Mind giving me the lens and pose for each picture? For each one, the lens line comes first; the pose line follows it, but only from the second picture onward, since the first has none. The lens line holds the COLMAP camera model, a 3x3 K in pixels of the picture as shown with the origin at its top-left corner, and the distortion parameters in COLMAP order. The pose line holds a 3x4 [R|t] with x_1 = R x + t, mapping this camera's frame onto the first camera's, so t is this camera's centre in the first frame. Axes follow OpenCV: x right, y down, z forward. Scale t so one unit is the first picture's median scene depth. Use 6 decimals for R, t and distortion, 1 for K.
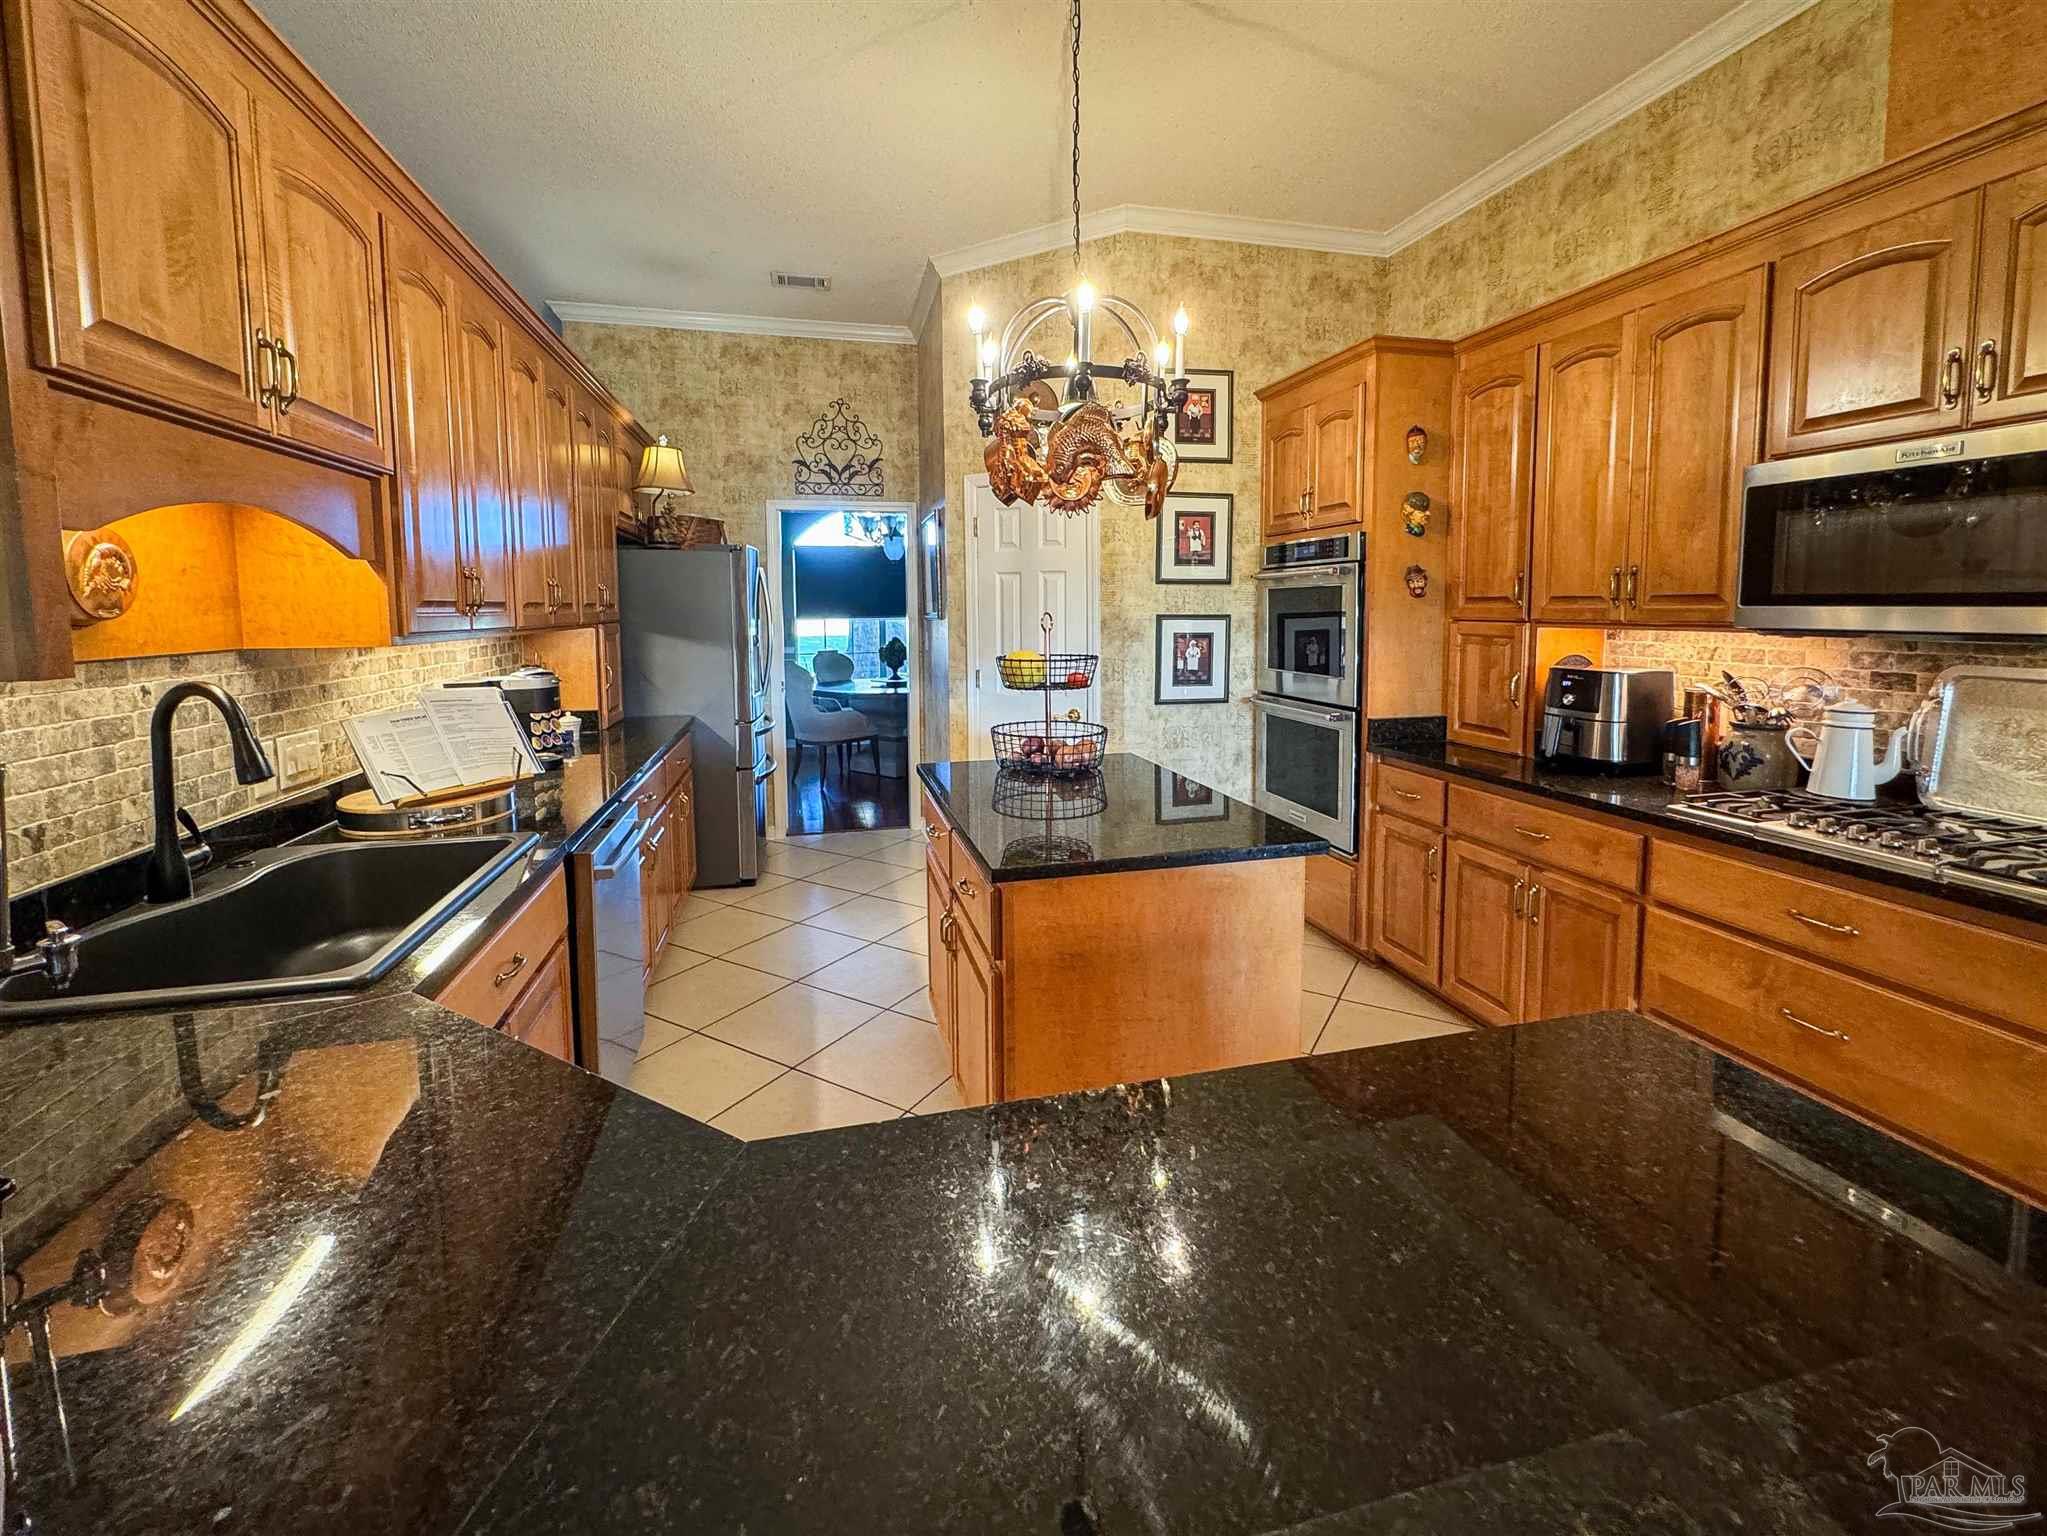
lens RADIAL K [[850.1, 0, 1026.7], [0, 850.1, 696.8], [0, 0, 1]] dist [-0.001785, -0.000249]
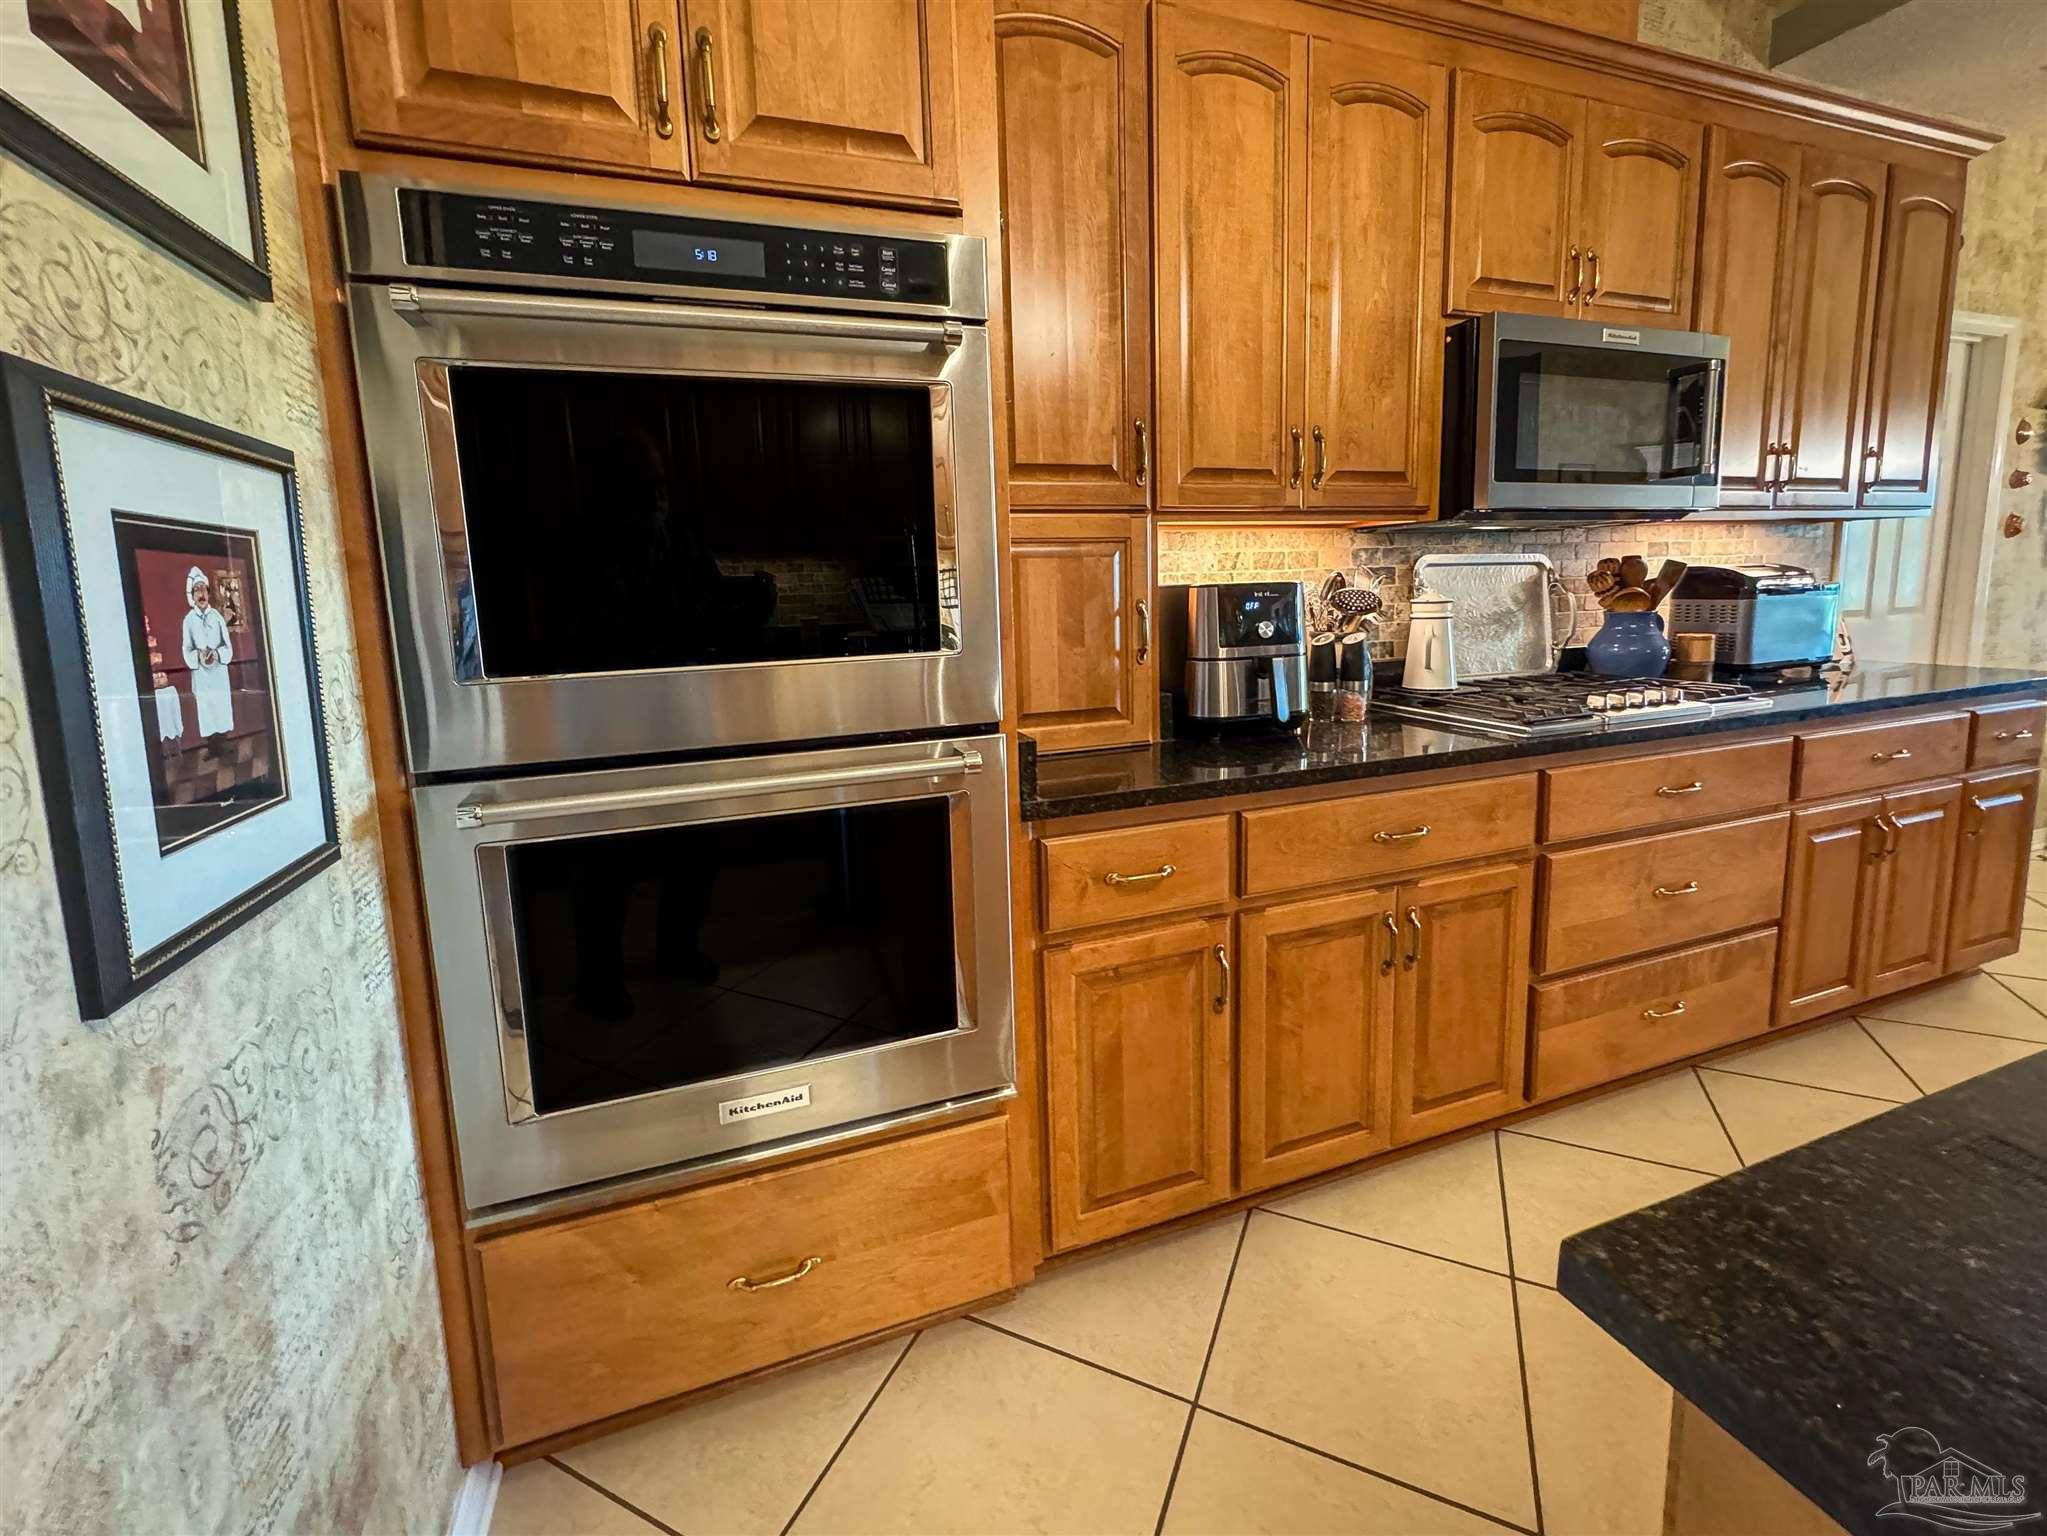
lens RADIAL K [[850.1, 0, 1026.7], [0, 850.1, 696.8], [0, 0, 1]] dist [-0.001785, -0.000249]
pose [[-0.091397, -0.124452, 0.988007, 0.009702], [0.136154, 0.981281, 0.136200, -0.056063], [-0.986463, 0.146970, -0.072742, 1.166827]]
